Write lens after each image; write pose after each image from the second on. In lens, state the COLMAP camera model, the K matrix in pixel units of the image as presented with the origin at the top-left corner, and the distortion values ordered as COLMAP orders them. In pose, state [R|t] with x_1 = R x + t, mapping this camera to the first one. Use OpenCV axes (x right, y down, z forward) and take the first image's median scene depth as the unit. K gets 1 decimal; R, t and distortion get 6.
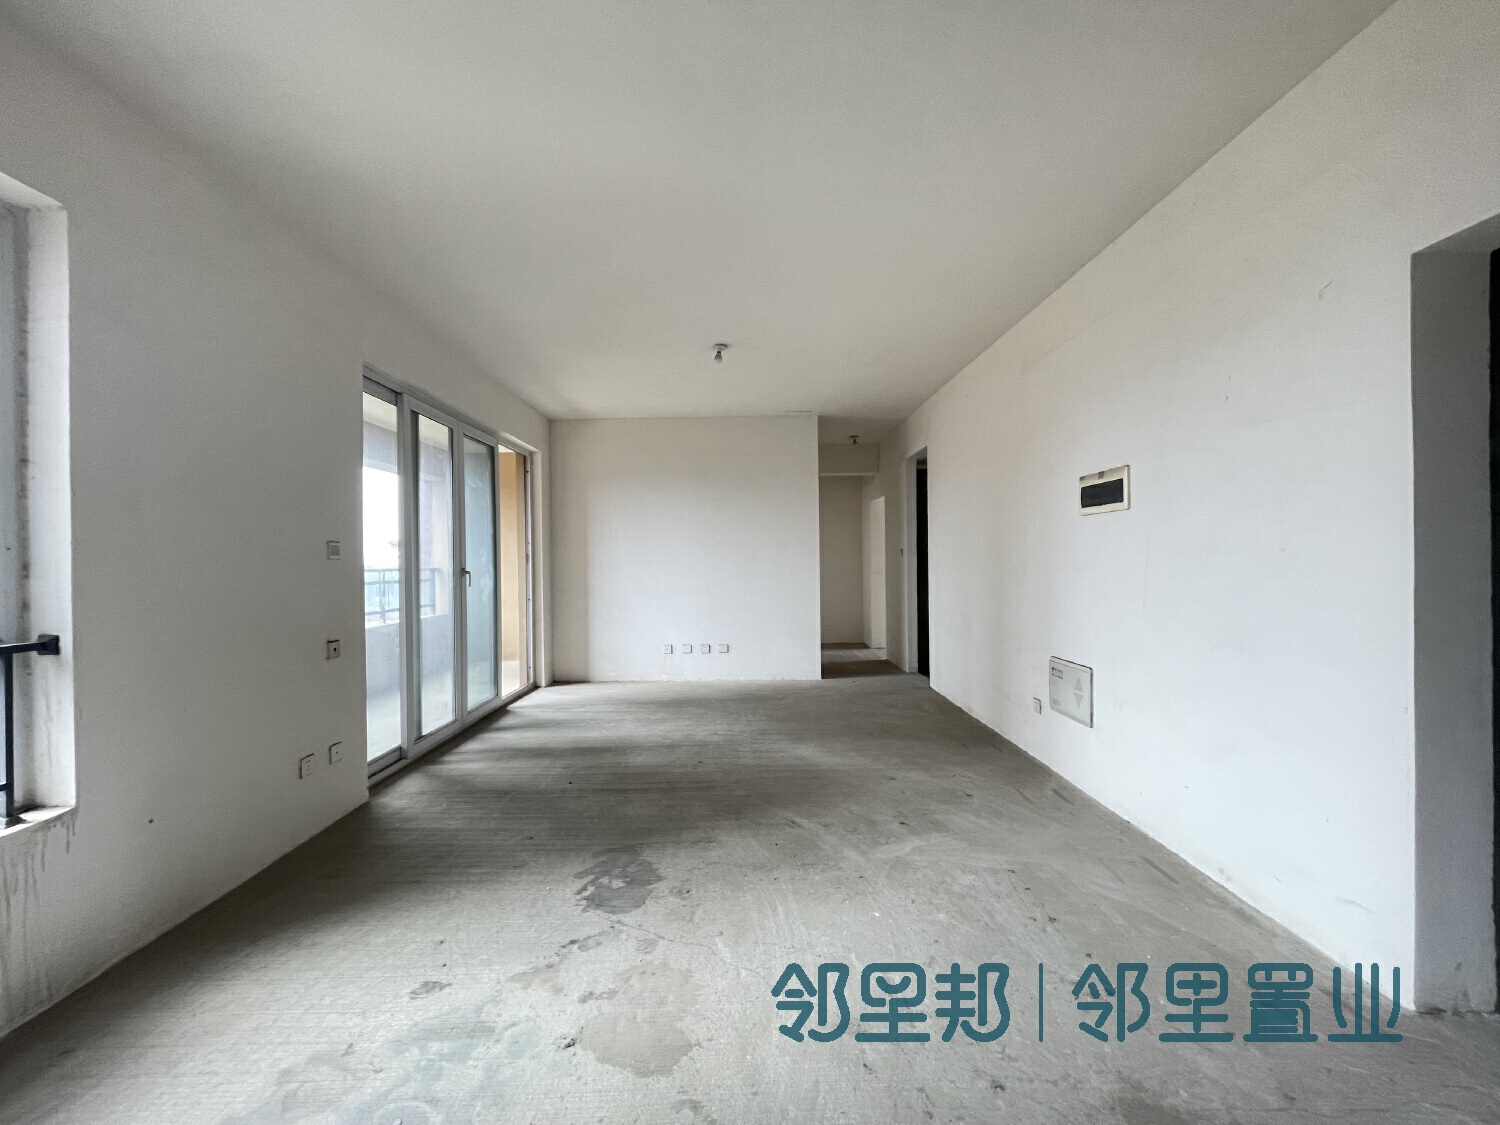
lens RADIAL K [[590.1, 0, 732.8], [0, 590.1, 563.9], [0, 0, 1]] dist [-0.002017, -0.000227]
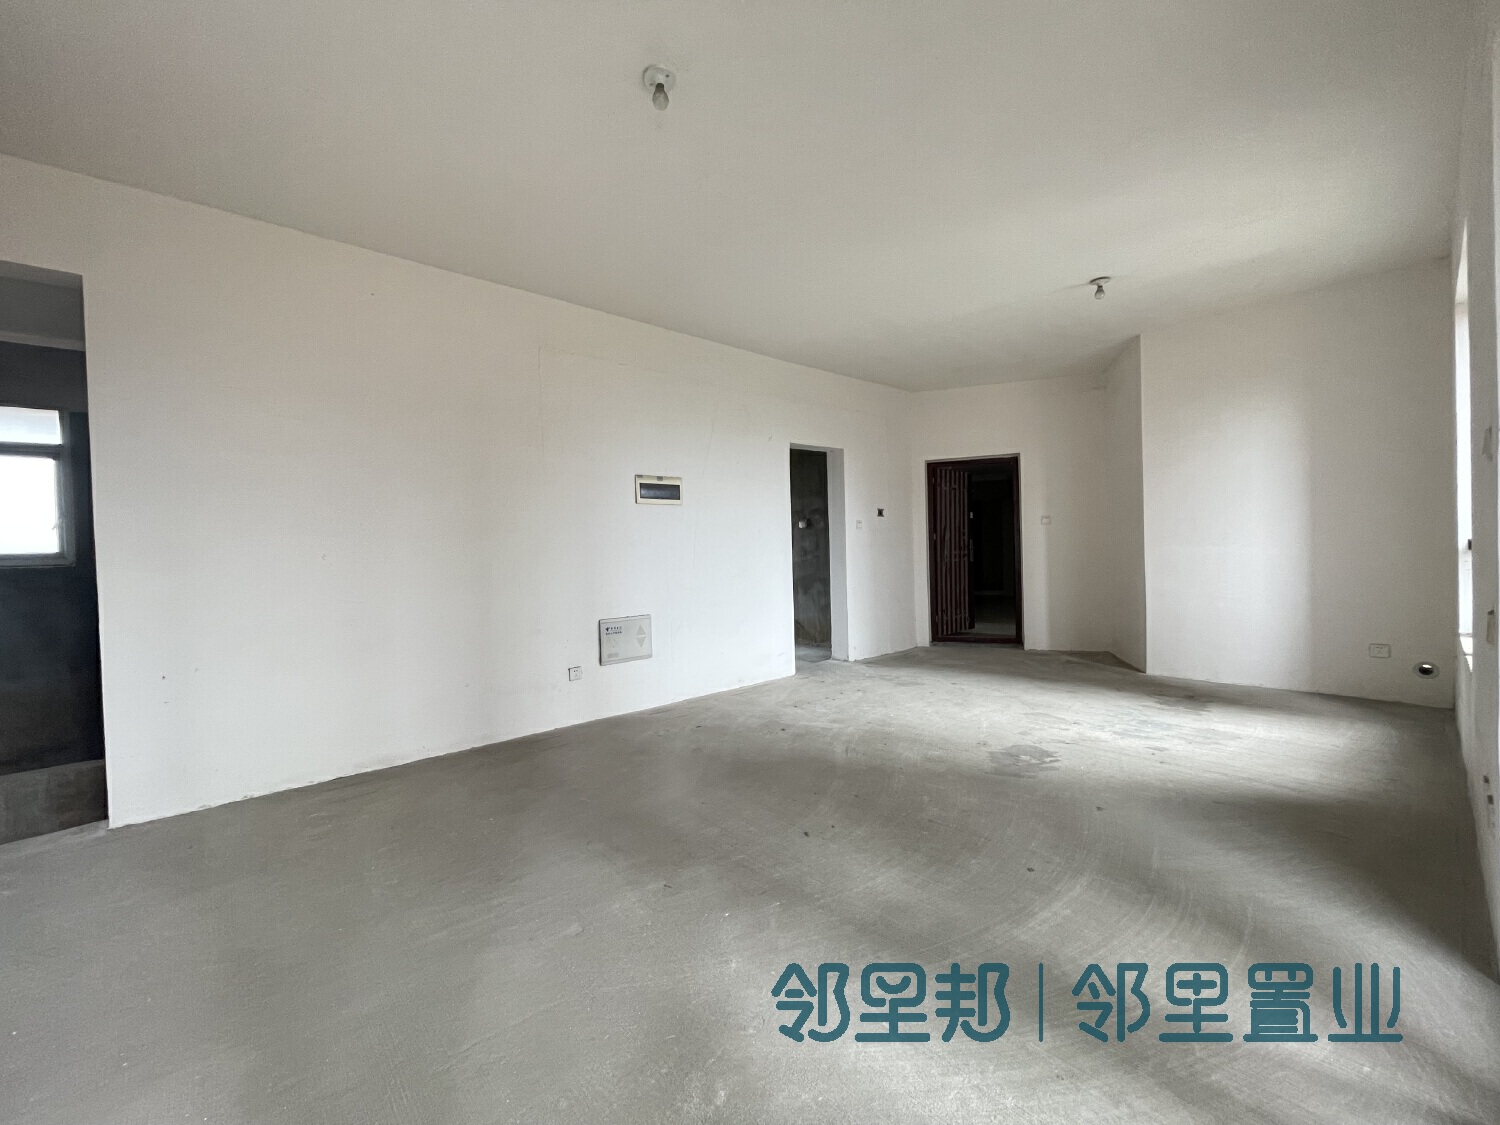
lens RADIAL K [[602.8, 0, 739.2], [0, 602.8, 559.9], [0, 0, 1]] dist [-0.003808, 0.000055]
pose [[-0.660253, 0.020194, 0.750771, -0.787826], [0.038757, 0.999223, 0.007207, 0.062895], [-0.750042, 0.033856, -0.660523, 2.336687]]
